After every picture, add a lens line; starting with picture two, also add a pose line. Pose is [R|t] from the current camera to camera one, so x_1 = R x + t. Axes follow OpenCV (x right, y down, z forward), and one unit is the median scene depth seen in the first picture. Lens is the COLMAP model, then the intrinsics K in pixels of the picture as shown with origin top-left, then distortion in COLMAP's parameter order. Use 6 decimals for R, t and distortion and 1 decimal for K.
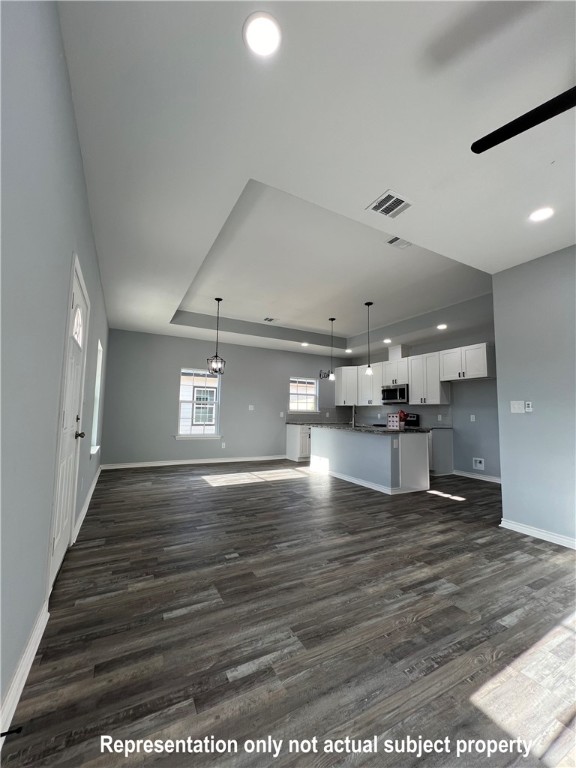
lens RADIAL K [[308.6, 0, 285.3], [0, 308.6, 384.3], [0, 0, 1]] dist [-0.001025, 0.000246]
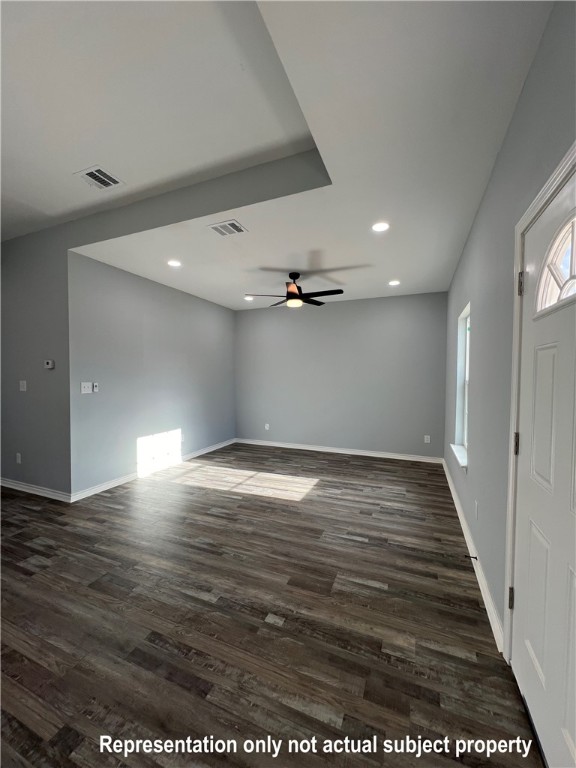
lens RADIAL K [[308.6, 0, 286.7], [0, 308.6, 385.9], [0, 0, 1]] dist [-0.001025, 0.000246]
pose [[-0.636295, -0.047839, 0.769961, -0.872033], [-0.086993, 0.996159, -0.009998, 0.022732], [-0.766525, -0.073343, -0.638013, 1.796794]]
